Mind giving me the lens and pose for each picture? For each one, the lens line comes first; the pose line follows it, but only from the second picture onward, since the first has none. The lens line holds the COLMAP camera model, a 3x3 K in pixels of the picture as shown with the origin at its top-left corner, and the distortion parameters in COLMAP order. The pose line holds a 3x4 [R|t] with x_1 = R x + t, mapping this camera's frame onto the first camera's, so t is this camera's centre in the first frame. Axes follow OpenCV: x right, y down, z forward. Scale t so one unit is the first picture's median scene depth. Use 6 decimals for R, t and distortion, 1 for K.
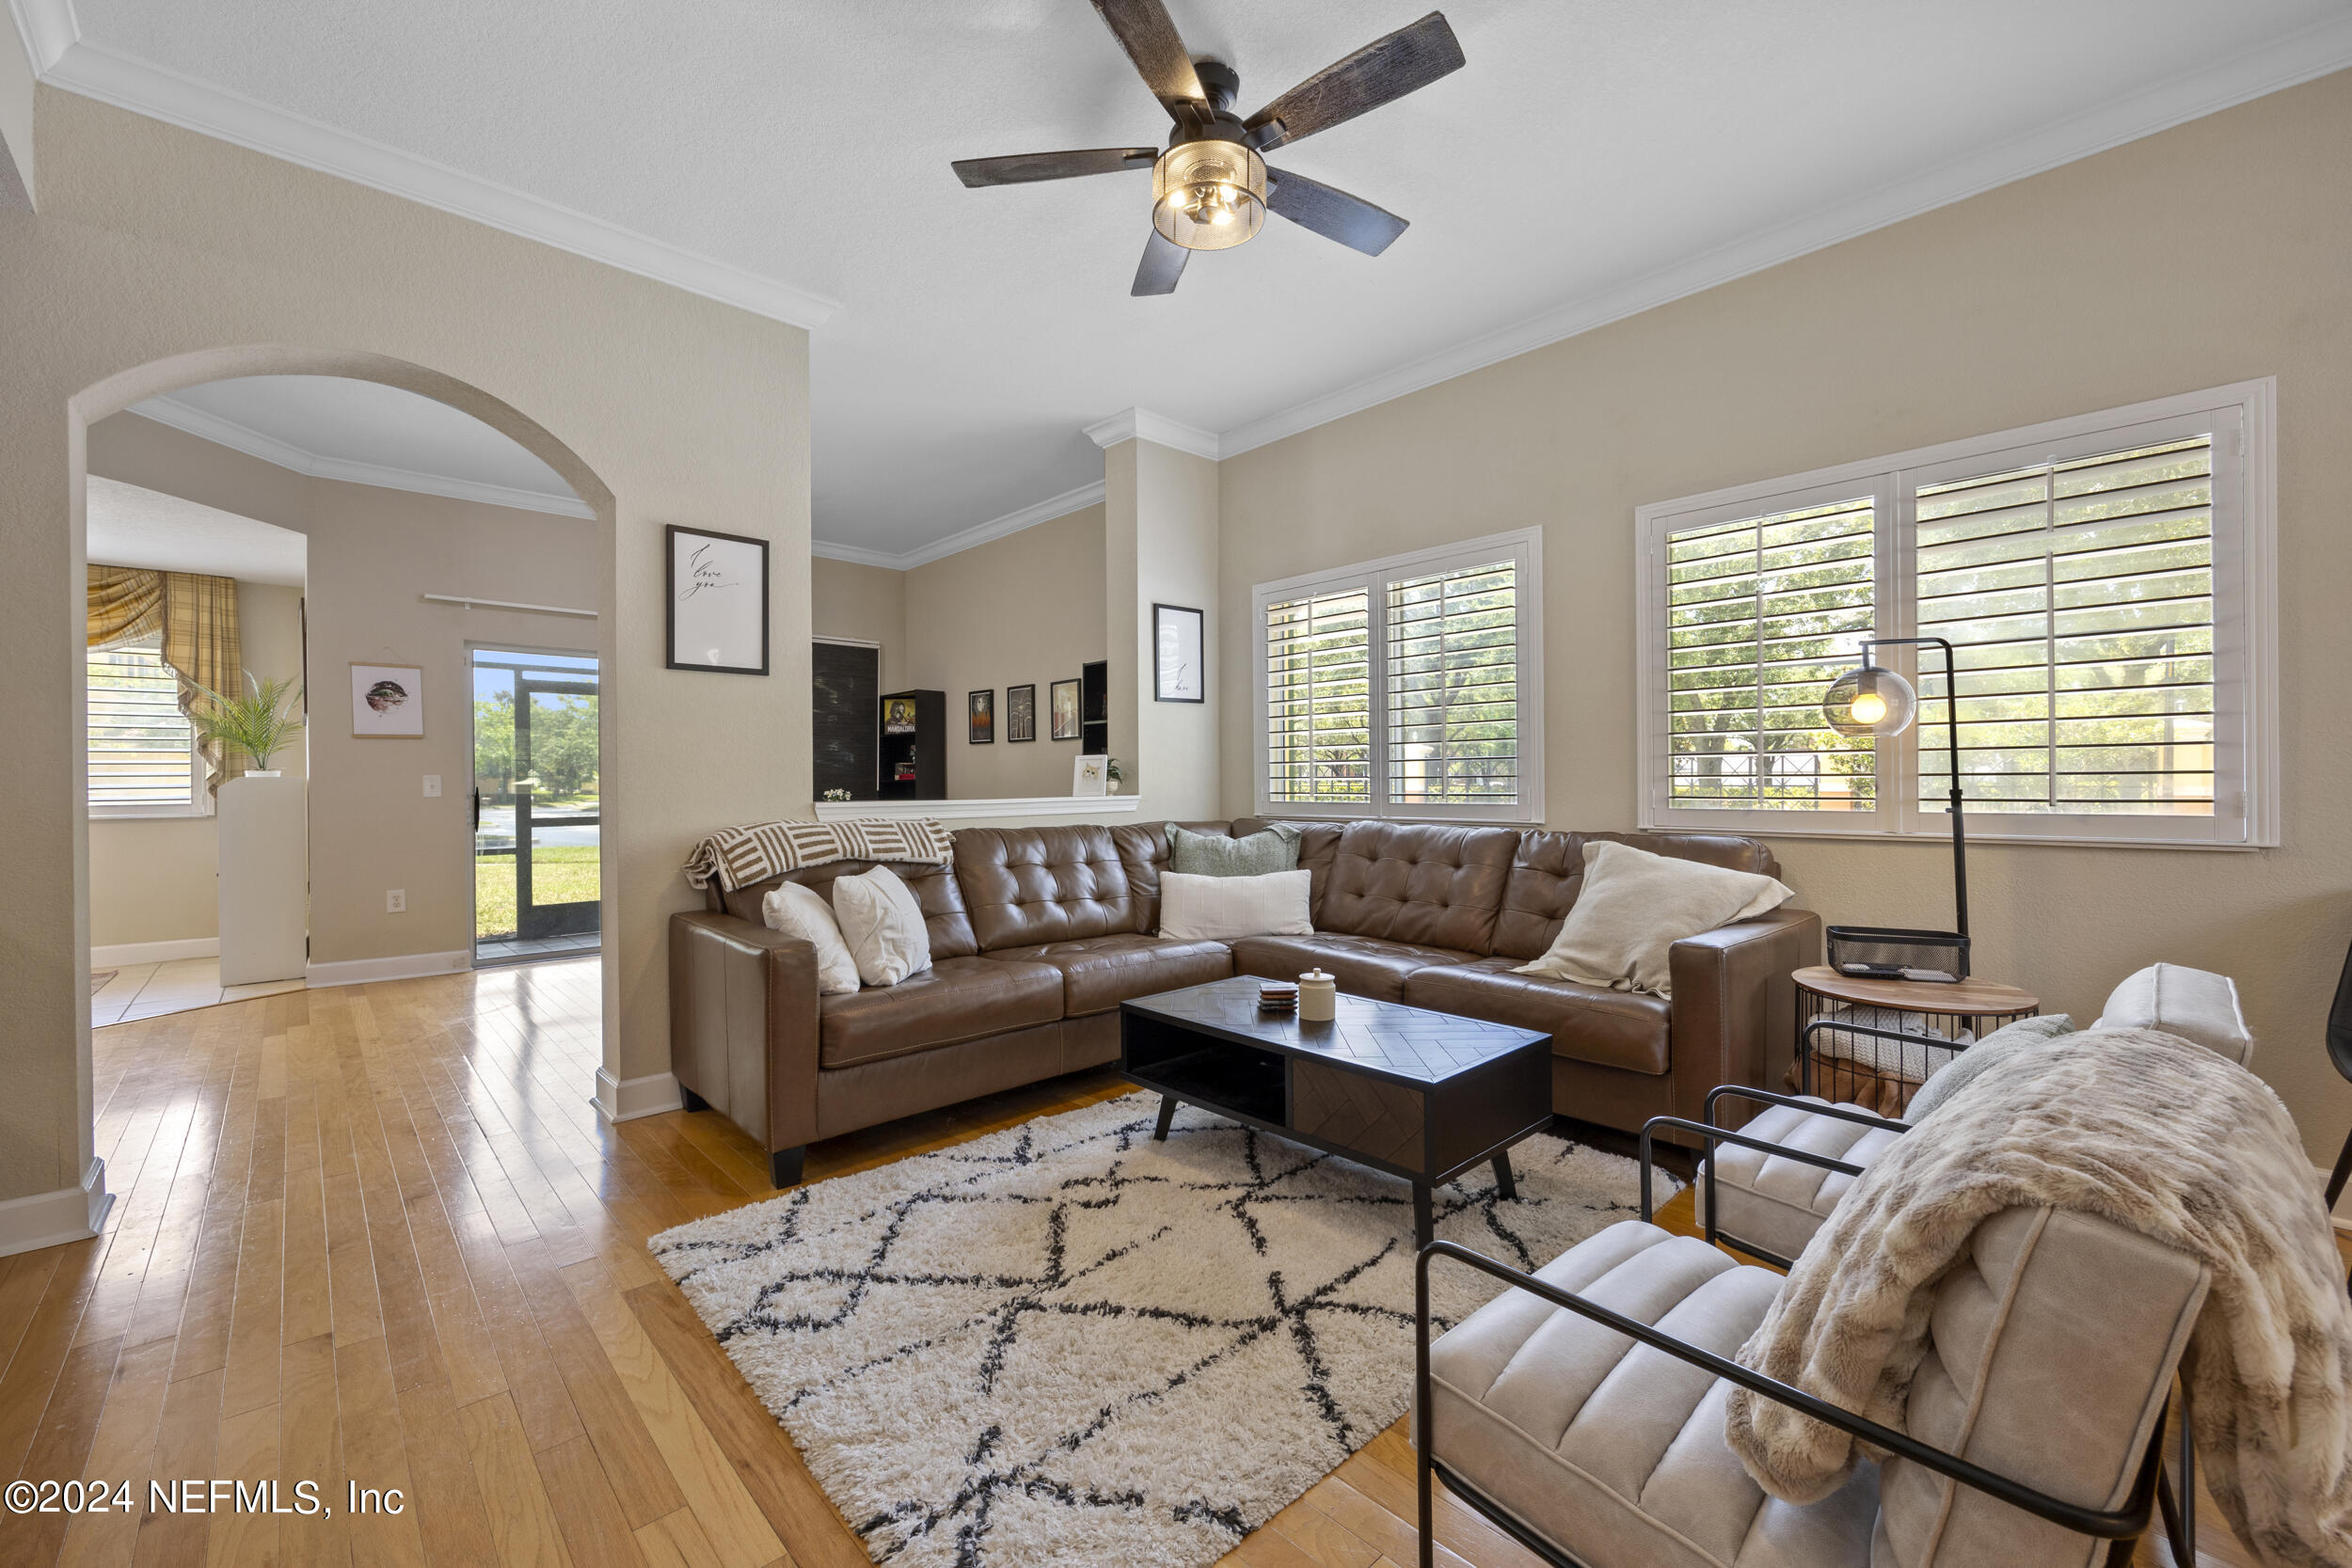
lens RADIAL K [[945.1, 0, 1182.7], [0, 945.1, 786.0], [0, 0, 1]] dist [-0.002904, -0.000522]
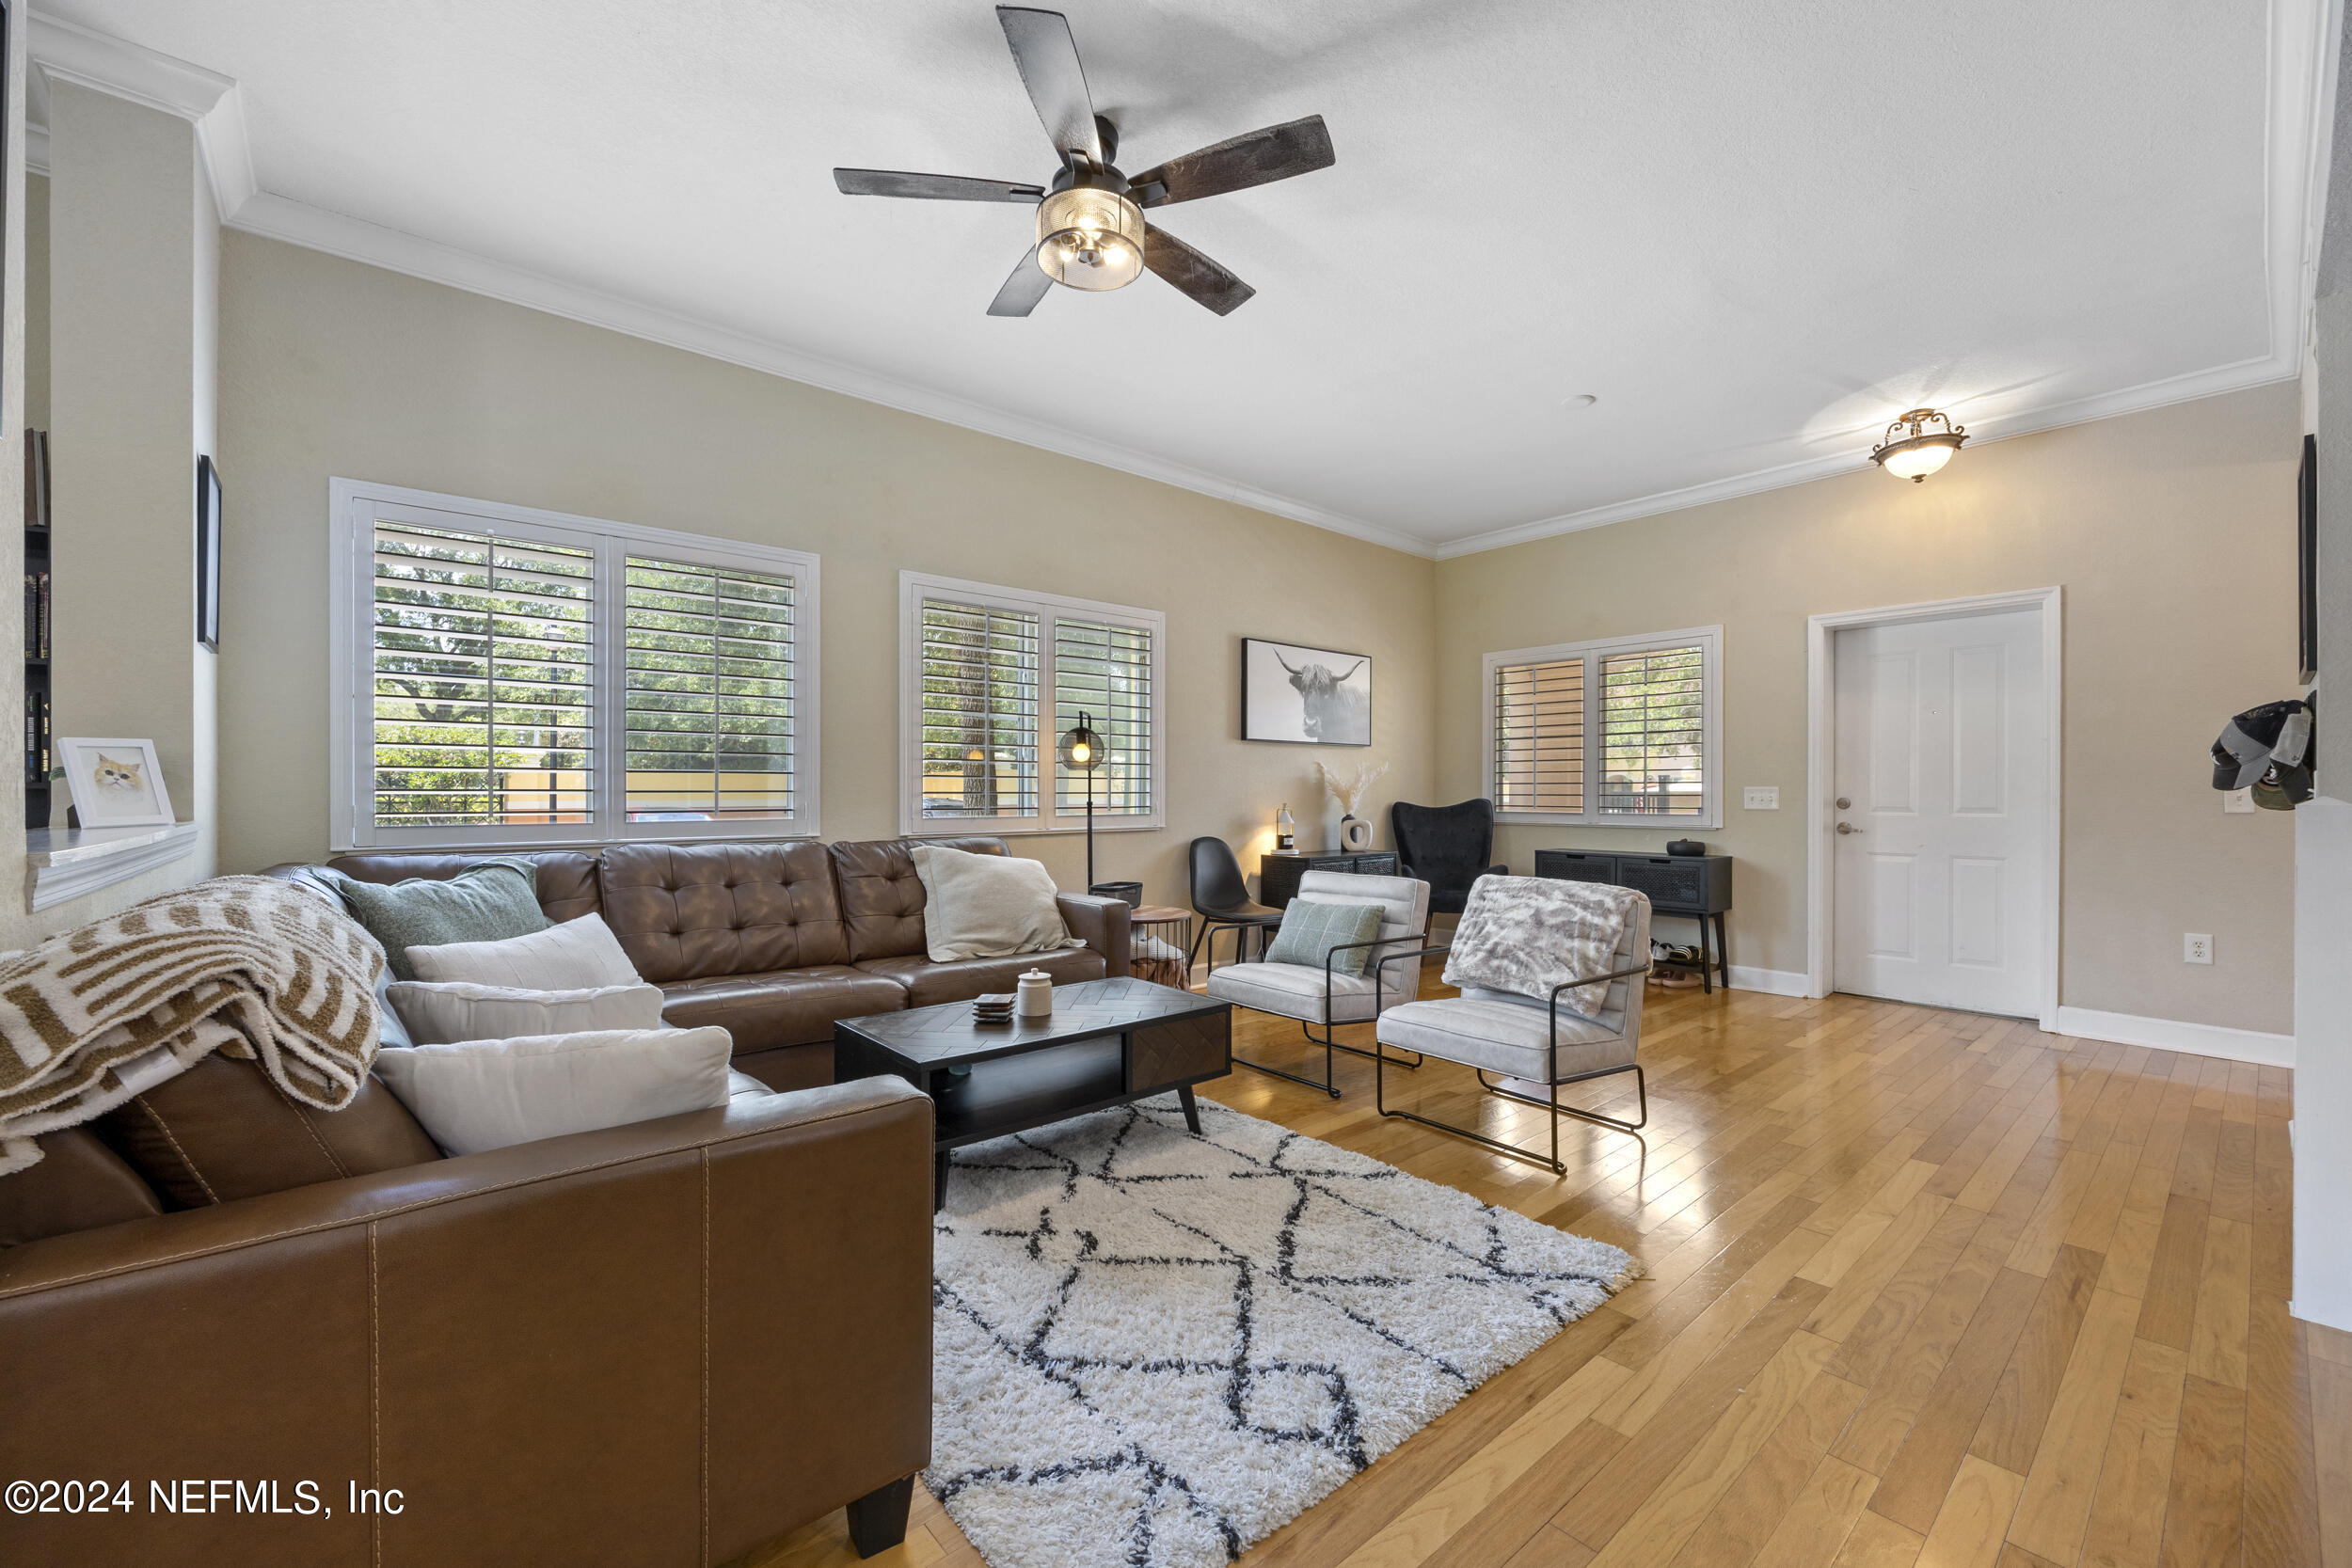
lens RADIAL K [[945.1, 0, 1163.3], [0, 945.1, 799.0], [0, 0, 1]] dist [-0.002904, -0.000522]
pose [[0.054765, -0.000889, 0.998499, -0.745249], [0.003231, 0.999995, 0.000713, -0.001340], [-0.998494, 0.003187, 0.054768, 0.632641]]
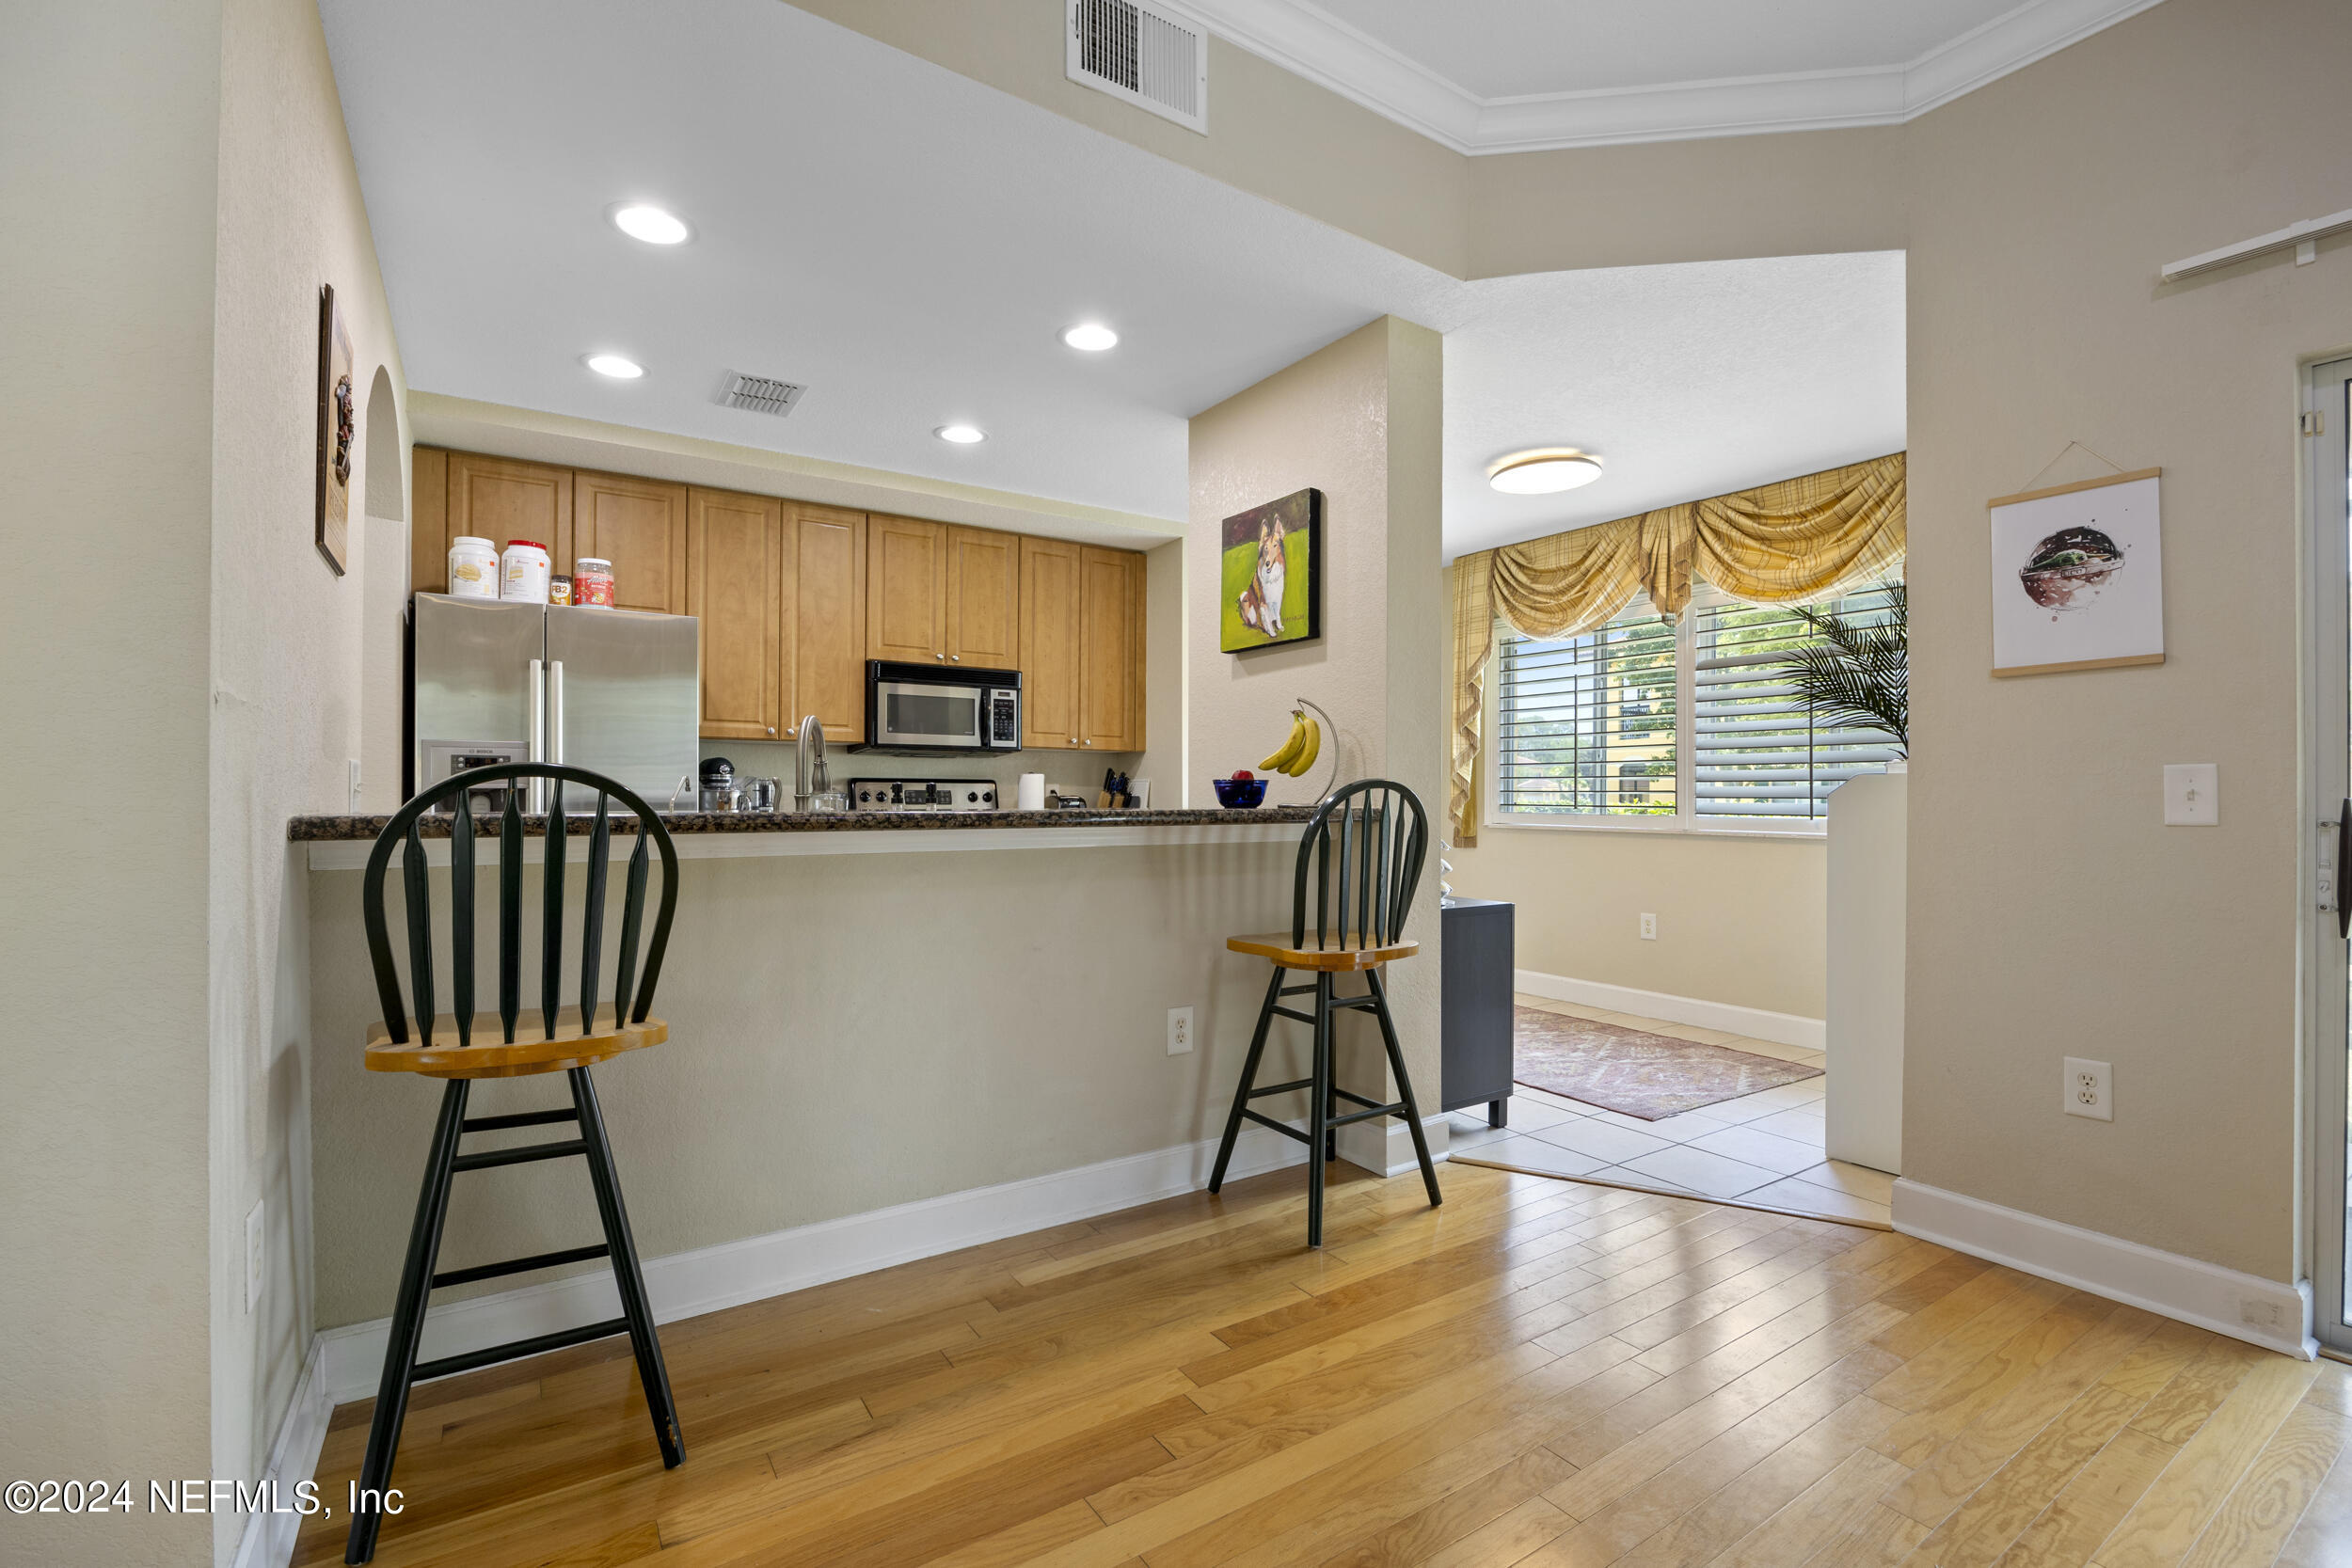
lens RADIAL K [[1034.4, 0, 1171.3], [0, 1034.4, 792.4], [0, 0, 1]] dist [-0.020565, 0.001317]
pose [[-0.182448, 0.003654, -0.983209, -0.578132], [-0.005994, 0.999970, 0.004829, -0.000056], [0.983197, 0.006774, -0.182421, 1.155126]]
